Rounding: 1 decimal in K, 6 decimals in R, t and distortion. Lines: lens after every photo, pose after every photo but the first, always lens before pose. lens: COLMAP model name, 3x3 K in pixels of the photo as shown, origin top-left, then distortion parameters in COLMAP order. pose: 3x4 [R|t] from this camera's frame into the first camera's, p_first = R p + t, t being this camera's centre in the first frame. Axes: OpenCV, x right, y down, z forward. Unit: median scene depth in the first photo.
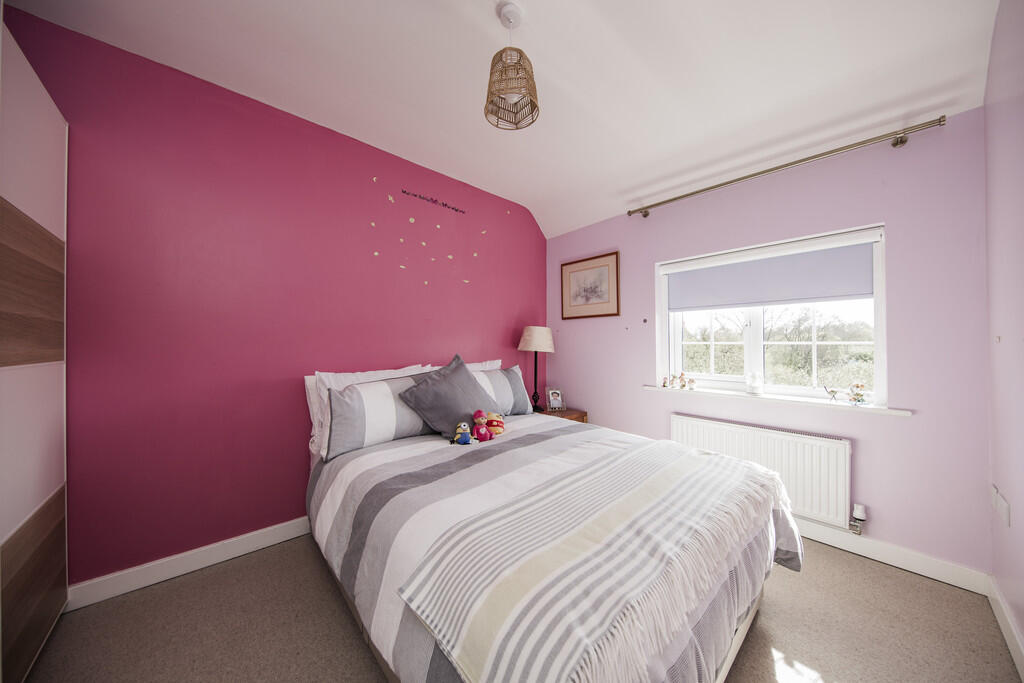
lens RADIAL K [[334.5, 0, 512.0], [0, 334.5, 341.5], [0, 0, 1]] dist [0.000222, 0.000017]
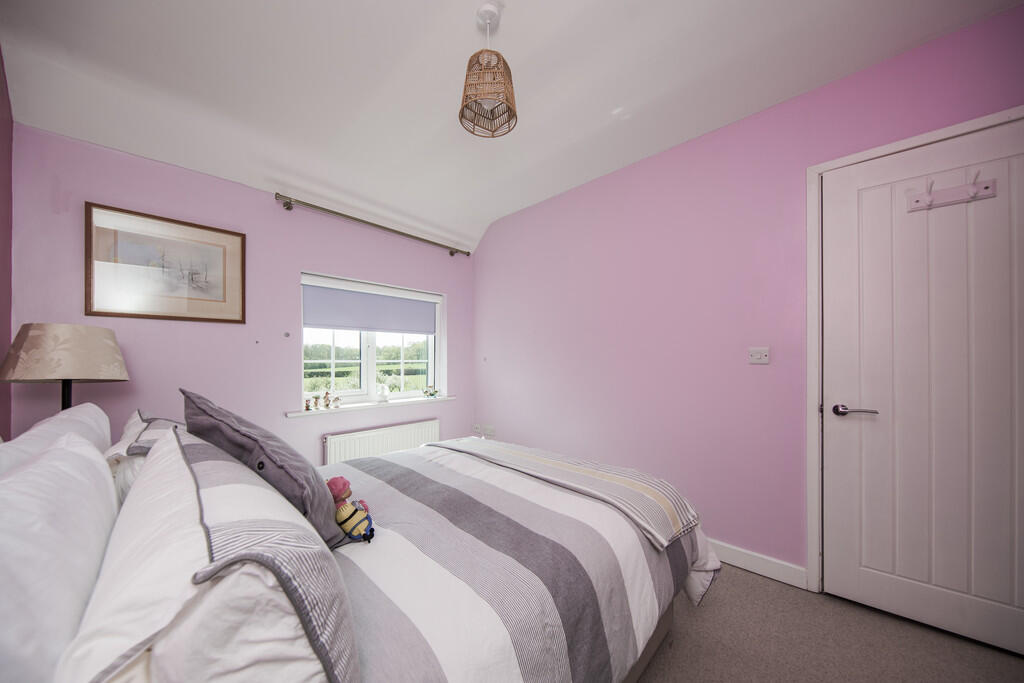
lens RADIAL K [[337.7, 0, 513.5], [0, 337.7, 358.9], [0, 0, 1]] dist [-0.000058, -0.000010]
pose [[-0.074029, 0.006551, 0.997235, -0.515741], [0.001720, 0.999978, -0.006441, 0.005196], [-0.997255, 0.001239, -0.074038, 0.545567]]
